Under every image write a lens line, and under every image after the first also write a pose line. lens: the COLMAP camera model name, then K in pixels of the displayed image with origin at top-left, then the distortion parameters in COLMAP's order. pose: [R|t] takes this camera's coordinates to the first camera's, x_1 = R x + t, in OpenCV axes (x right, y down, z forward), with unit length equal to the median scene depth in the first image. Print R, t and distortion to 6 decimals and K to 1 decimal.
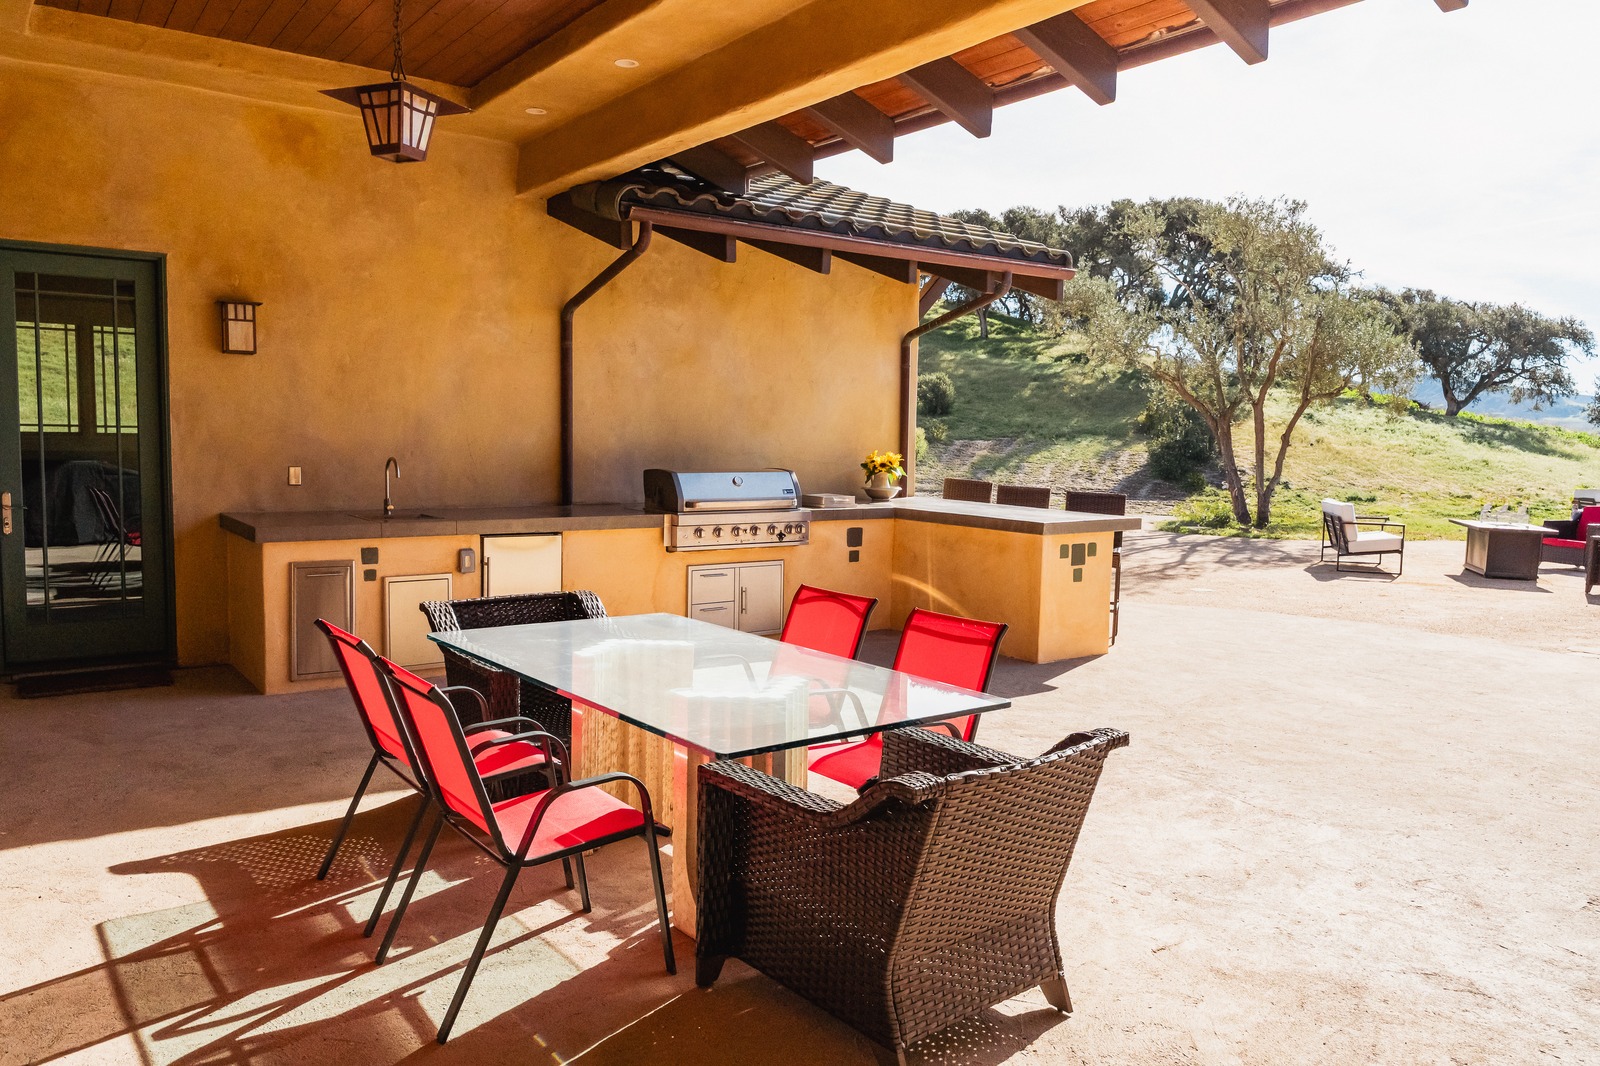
lens RADIAL K [[1160.0, 0, 800.4], [0, 1160.0, 537.8], [0, 0, 1]] dist [0.008693, 0.001439]
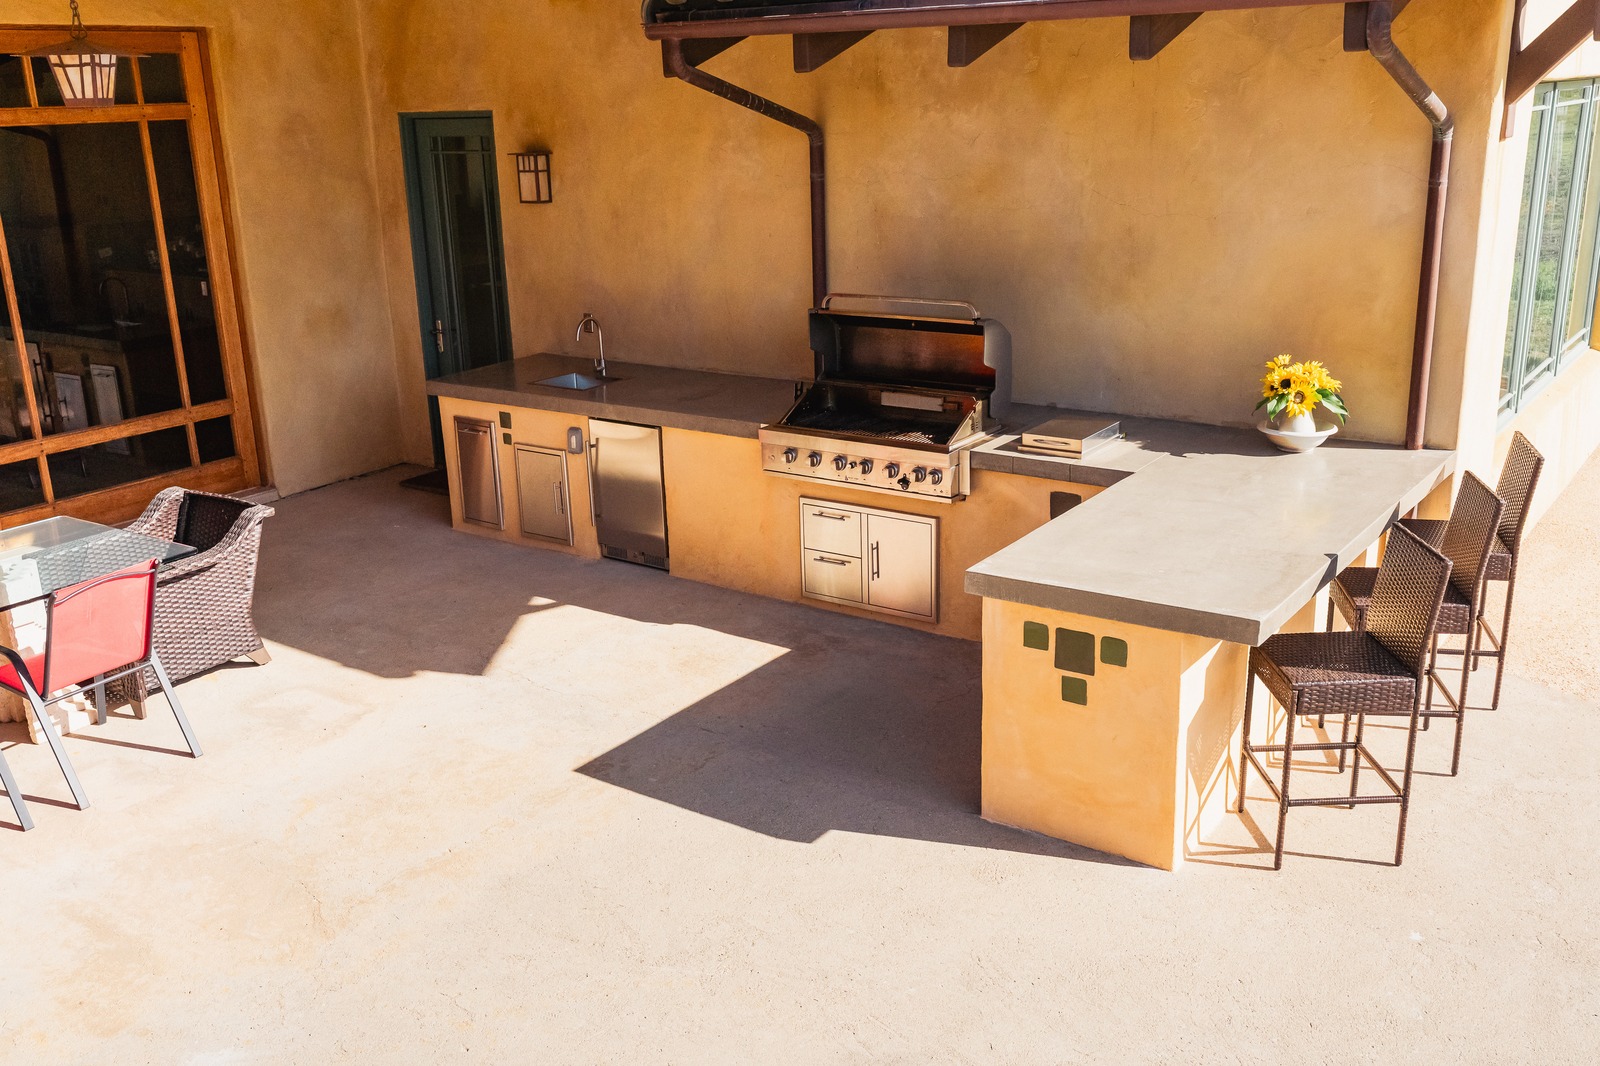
lens RADIAL K [[1487.9, 0, 798.2], [0, 1487.9, 535.4], [0, 0, 1]] dist [0.012485, 0.000000]
pose [[0.313499, 0.250952, -0.915828, 0.838132], [-0.049465, 0.967454, 0.248166, -0.201210], [0.948299, -0.032498, 0.315709, 0.749313]]
